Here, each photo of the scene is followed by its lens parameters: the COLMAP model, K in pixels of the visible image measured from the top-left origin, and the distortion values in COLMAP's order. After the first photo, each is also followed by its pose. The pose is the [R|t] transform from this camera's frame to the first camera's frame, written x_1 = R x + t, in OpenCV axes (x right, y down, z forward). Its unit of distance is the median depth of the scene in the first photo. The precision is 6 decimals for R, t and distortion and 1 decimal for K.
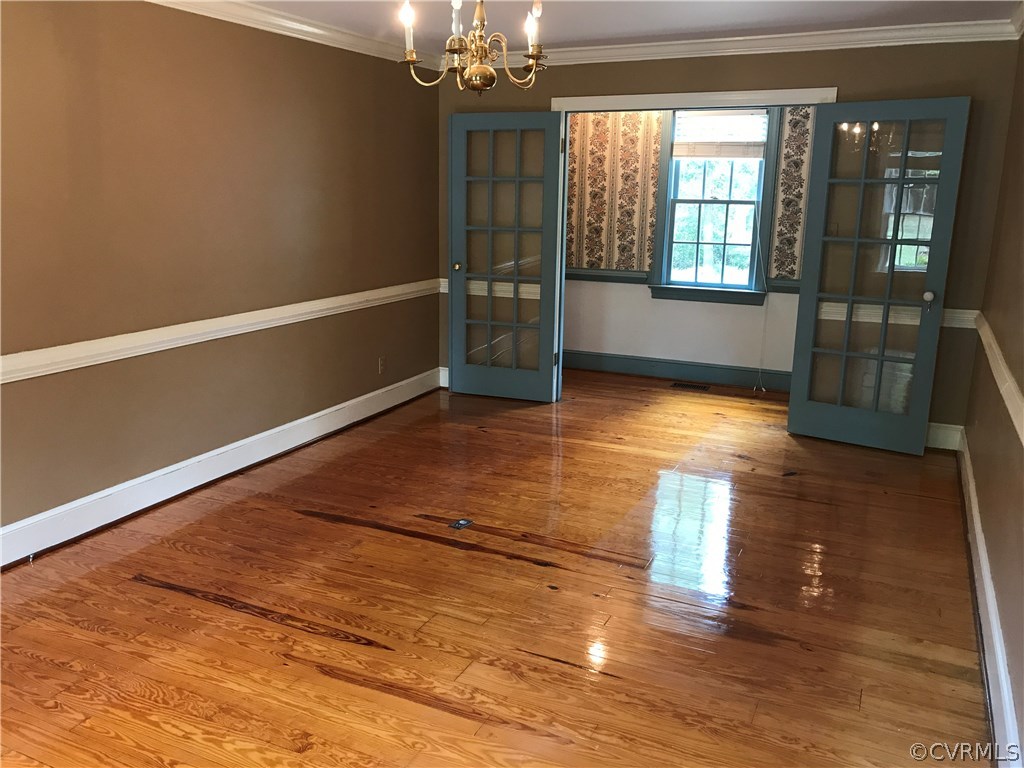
lens RADIAL K [[839.5, 0, 509.3], [0, 839.5, 384.1], [0, 0, 1]] dist [0.018139, -0.014680]
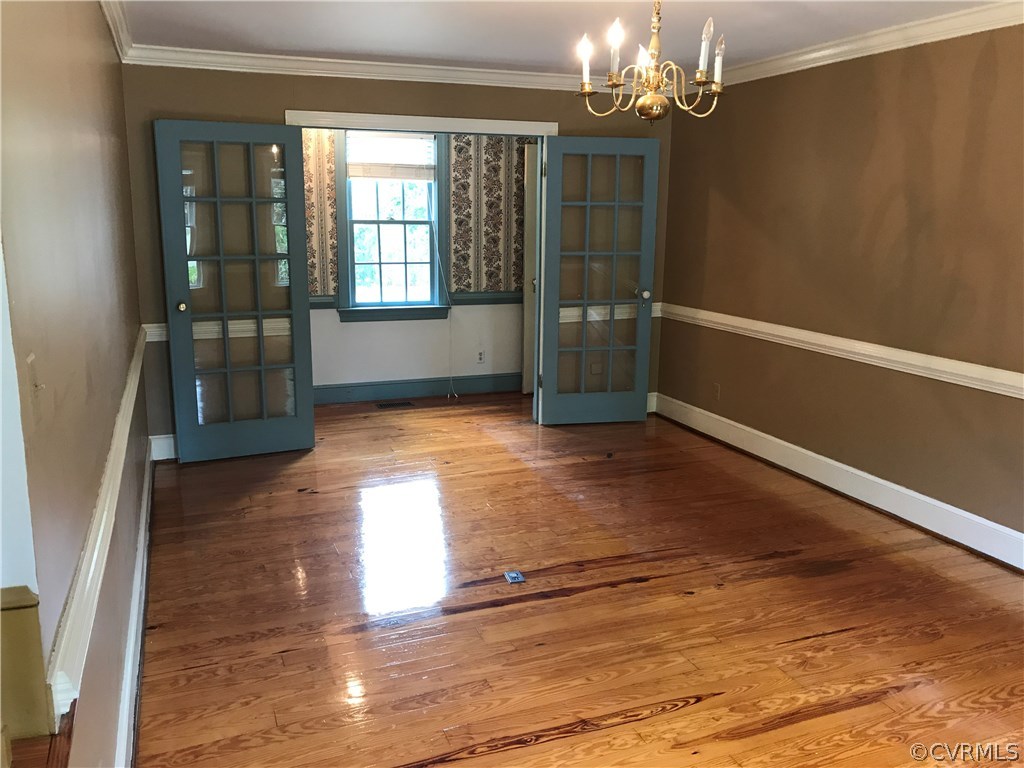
lens RADIAL K [[838.9, 0, 512.4], [0, 838.9, 383.0], [0, 0, 1]] dist [0.142689, -0.275559]
pose [[0.679276, -0.159183, 0.716411, -0.437611], [0.166384, 0.984177, 0.060921, -0.065310], [-0.714773, 0.077817, 0.695014, 0.205579]]
